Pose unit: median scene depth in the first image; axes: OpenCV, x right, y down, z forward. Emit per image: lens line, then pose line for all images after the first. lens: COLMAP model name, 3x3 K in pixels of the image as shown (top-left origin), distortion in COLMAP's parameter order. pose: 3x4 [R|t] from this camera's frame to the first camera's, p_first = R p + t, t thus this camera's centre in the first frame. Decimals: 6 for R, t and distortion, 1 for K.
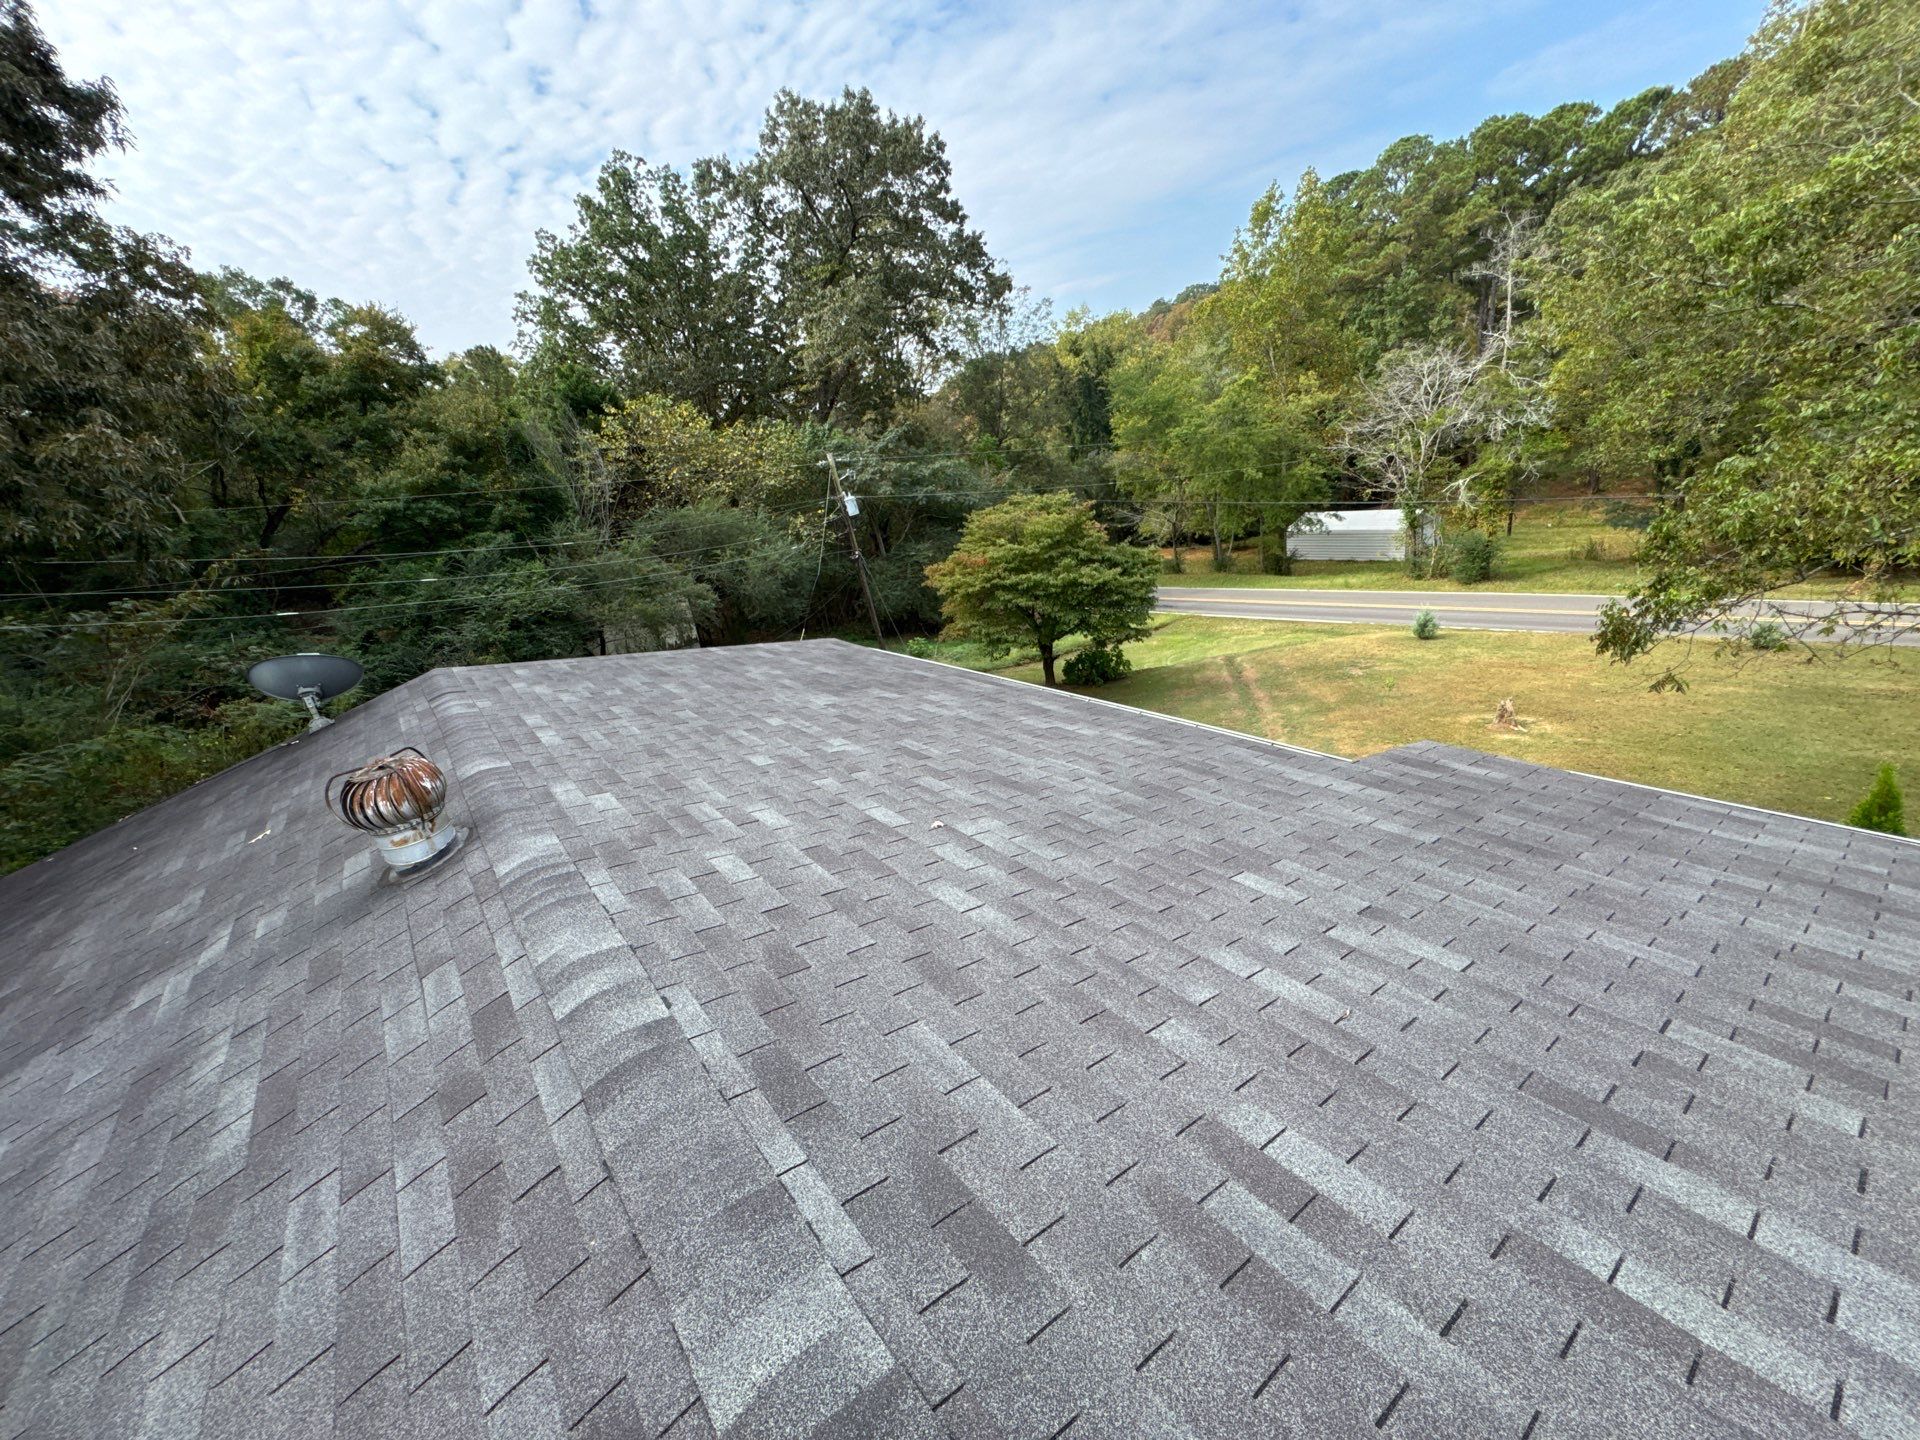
lens RADIAL K [[765.5, 0, 960.0], [0, 765.5, 720.0], [0, 0, 1]] dist [-0.001814, -0.000872]
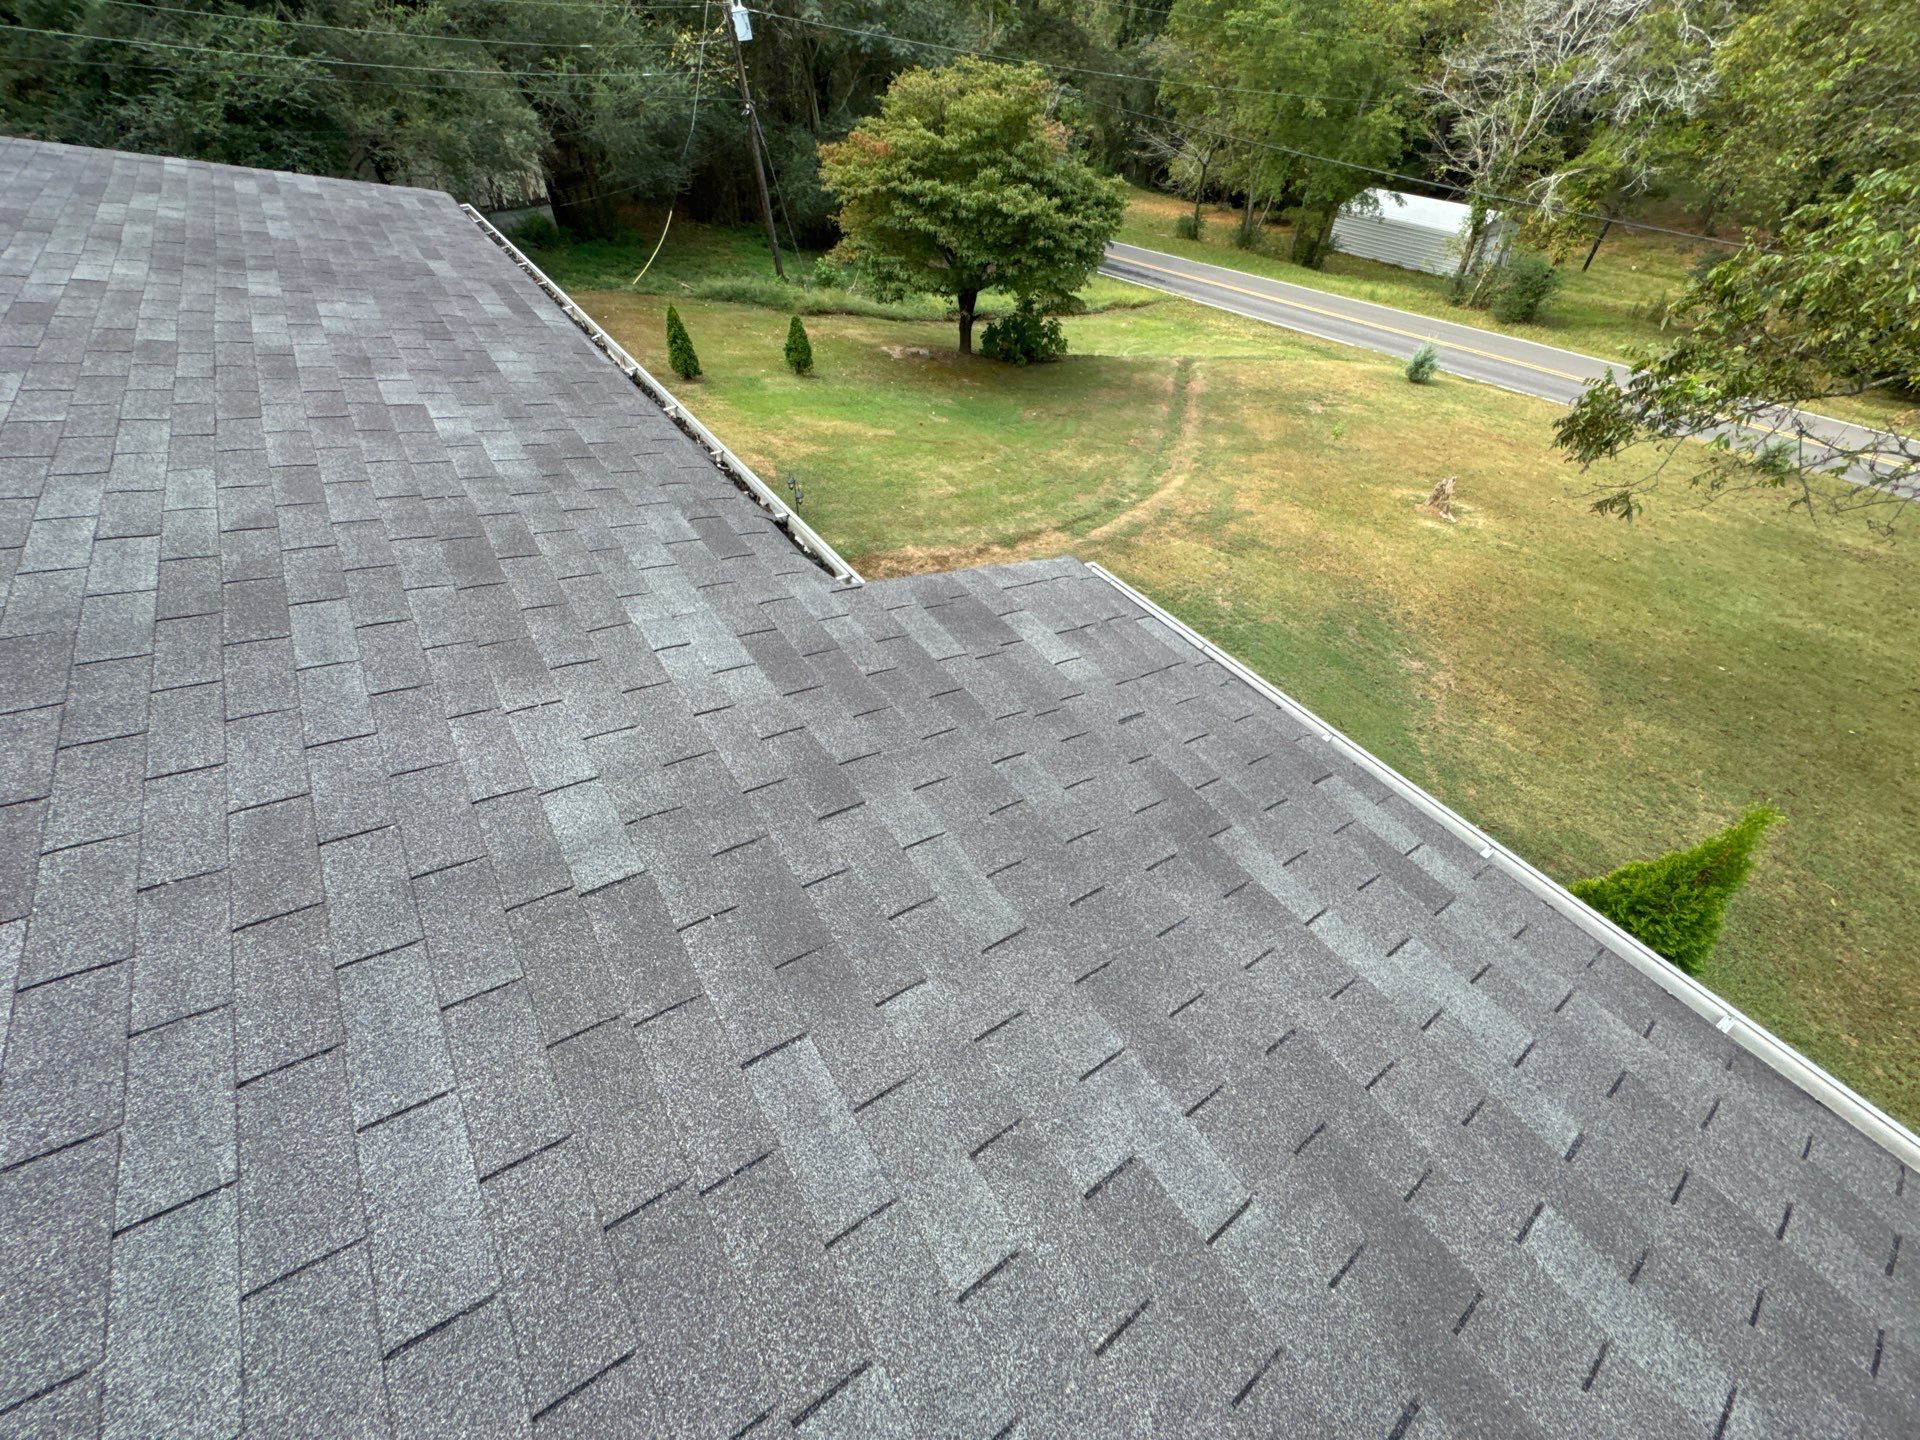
lens RADIAL K [[765.5, 0, 960.0], [0, 765.5, 720.0], [0, 0, 1]] dist [-0.001814, -0.000872]
pose [[0.983733, 0.158022, 0.085434, 0.114417], [-0.179065, 0.900577, 0.396103, -0.017015], [-0.014346, -0.404958, 0.914223, 0.100761]]
